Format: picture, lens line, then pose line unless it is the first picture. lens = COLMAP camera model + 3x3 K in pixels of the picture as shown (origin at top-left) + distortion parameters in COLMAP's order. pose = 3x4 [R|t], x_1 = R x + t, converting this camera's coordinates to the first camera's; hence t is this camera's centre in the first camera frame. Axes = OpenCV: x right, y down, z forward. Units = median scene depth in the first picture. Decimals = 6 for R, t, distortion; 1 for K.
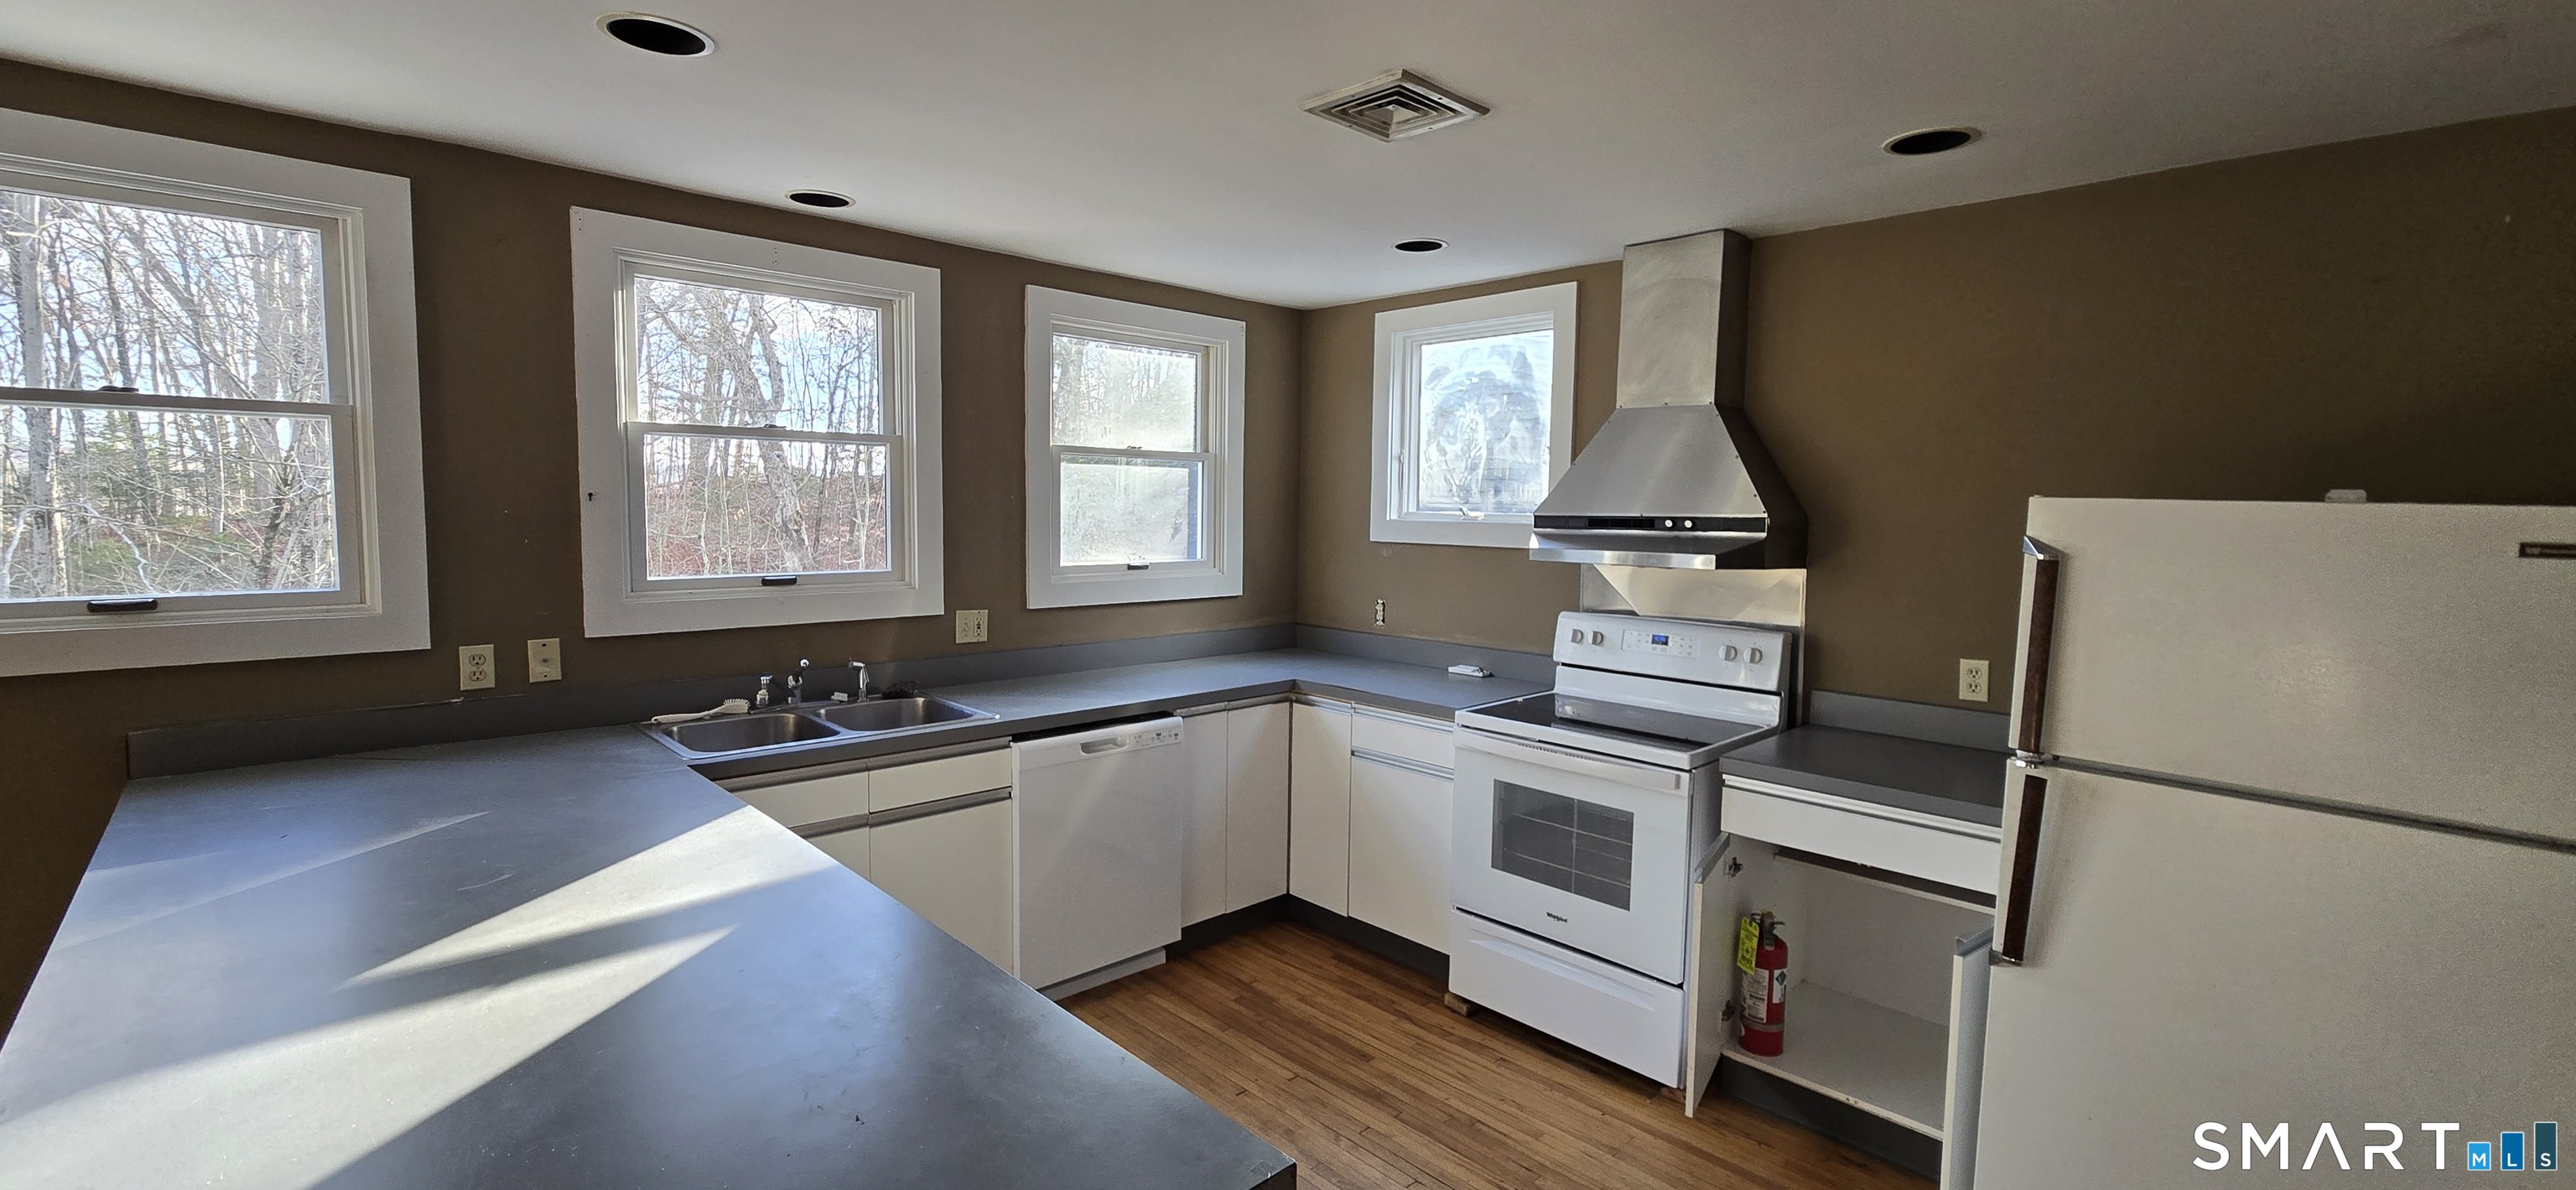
lens RADIAL K [[1052.9, 0, 1299.3], [0, 1052.9, 583.6], [0, 0, 1]] dist [-0.000287, 0.000037]
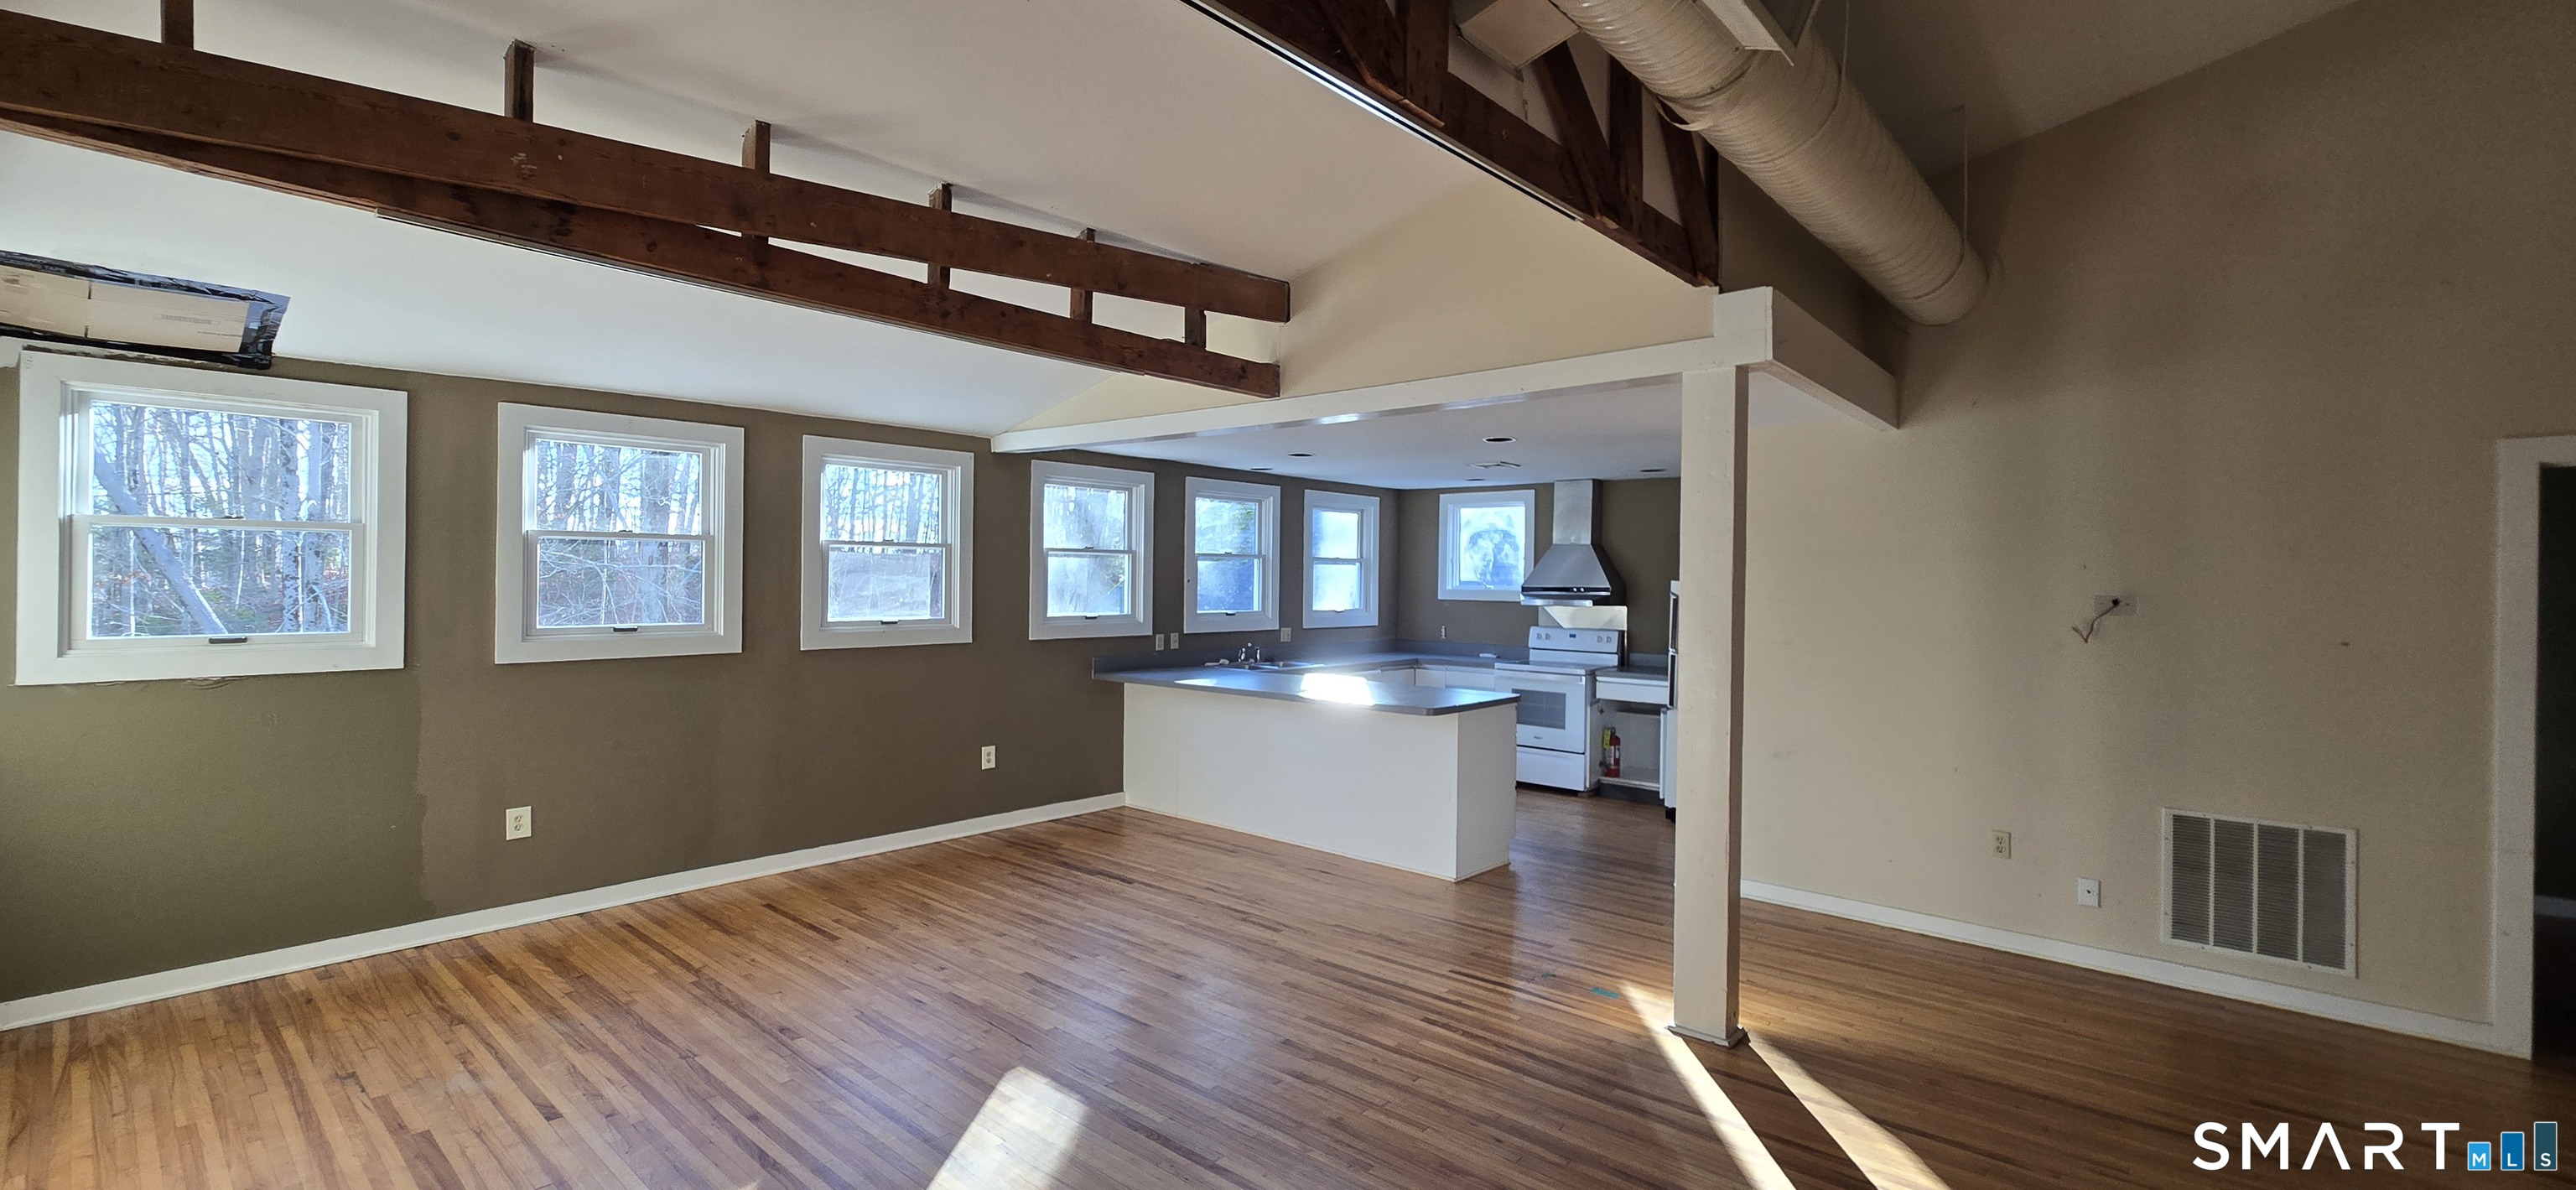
lens RADIAL K [[1052.9, 0, 1282.4], [0, 1052.9, 593.1], [0, 0, 1]] dist [-0.000287, 0.000037]
pose [[0.997184, -0.005090, 0.074814, -0.506344], [0.009491, 0.998237, -0.058594, 0.087664], [-0.074384, 0.059139, 0.995475, -1.378360]]
